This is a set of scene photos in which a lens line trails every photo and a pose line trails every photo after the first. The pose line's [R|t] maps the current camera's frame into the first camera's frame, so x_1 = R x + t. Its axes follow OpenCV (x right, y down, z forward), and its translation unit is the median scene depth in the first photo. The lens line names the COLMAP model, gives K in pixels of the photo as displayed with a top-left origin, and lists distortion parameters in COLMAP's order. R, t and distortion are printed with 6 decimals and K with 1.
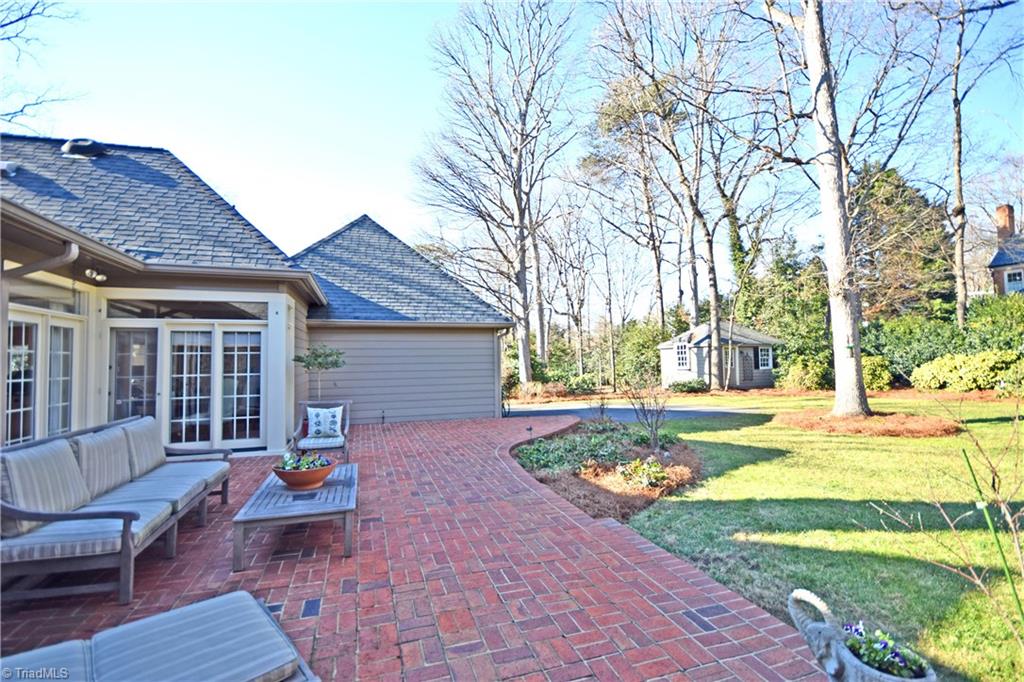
lens RADIAL K [[448.6, 0, 509.7], [0, 448.6, 340.3], [0, 0, 1]] dist [0.008675, -0.006798]
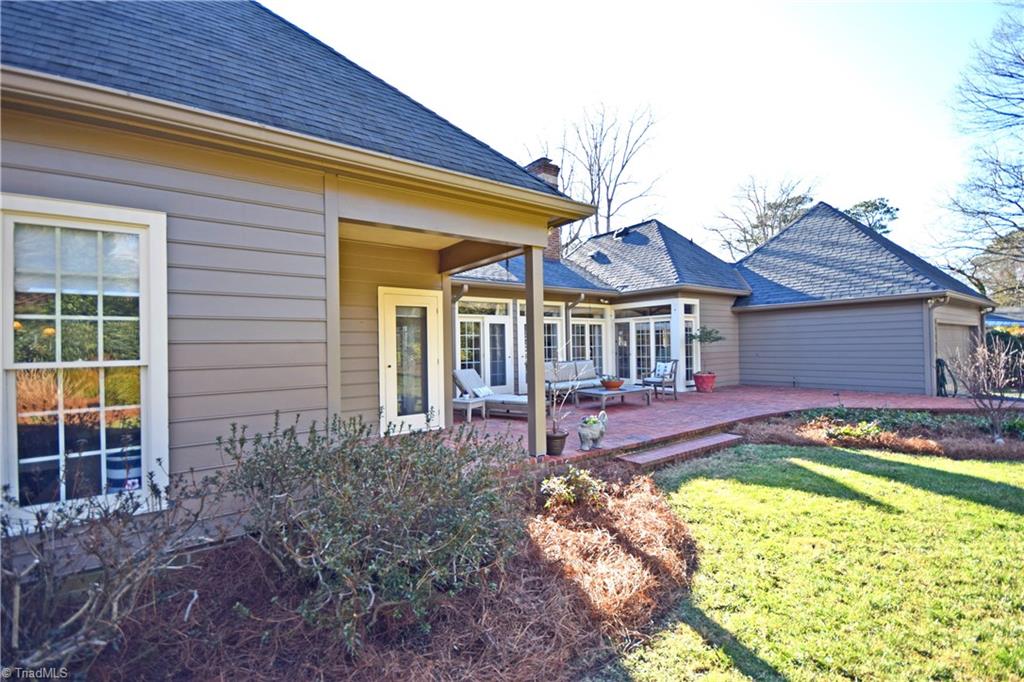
lens RADIAL K [[448.6, 0, 509.2], [0, 448.6, 344.2], [0, 0, 1]] dist [0.008675, -0.006798]
pose [[0.309751, 0.000489, -0.950818, 0.306903], [0.057600, 0.998154, 0.019278, 0.000242], [0.949071, -0.060738, 0.309151, -0.048128]]
